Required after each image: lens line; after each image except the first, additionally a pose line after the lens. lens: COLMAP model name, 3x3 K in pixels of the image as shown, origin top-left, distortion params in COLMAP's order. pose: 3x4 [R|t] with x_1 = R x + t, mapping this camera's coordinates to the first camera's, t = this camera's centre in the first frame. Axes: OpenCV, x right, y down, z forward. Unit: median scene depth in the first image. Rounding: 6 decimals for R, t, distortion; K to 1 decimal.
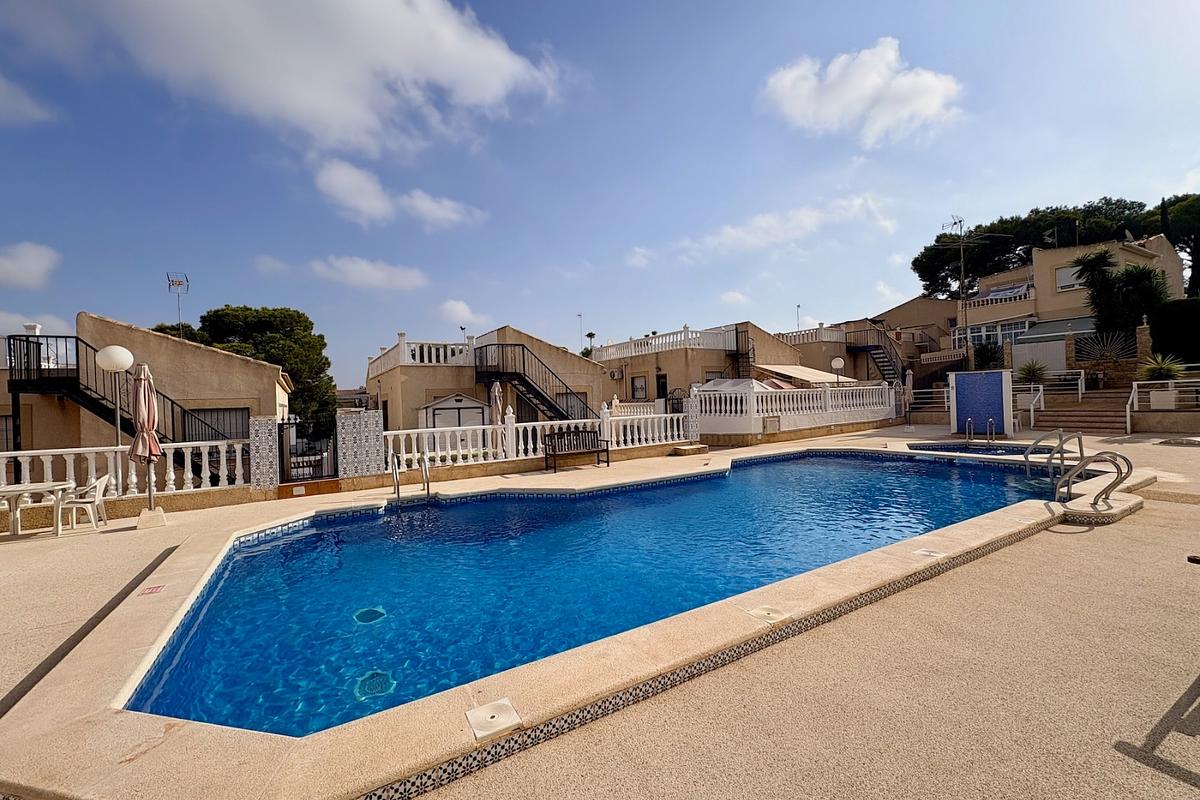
lens RADIAL K [[477.1, 0, 598.0], [0, 477.1, 399.6], [0, 0, 1]] dist [0.001879, 0.000414]
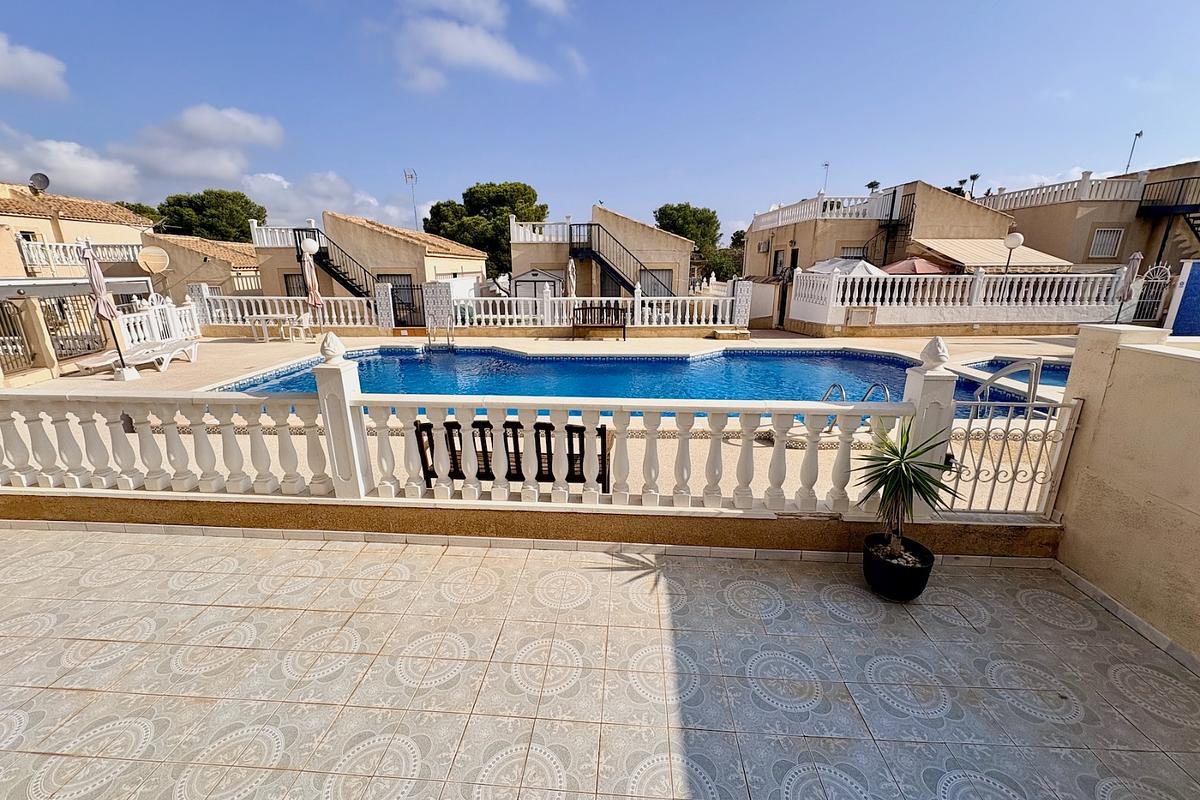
lens RADIAL K [[477.1, 0, 603.3], [0, 477.1, 401.8], [0, 0, 1]] dist [0.001879, 0.000414]
pose [[0.851286, 0.177021, -0.493939, 0.411333], [-0.029048, 0.955826, 0.292493, -0.039249], [0.523897, -0.234648, 0.818824, -0.001636]]
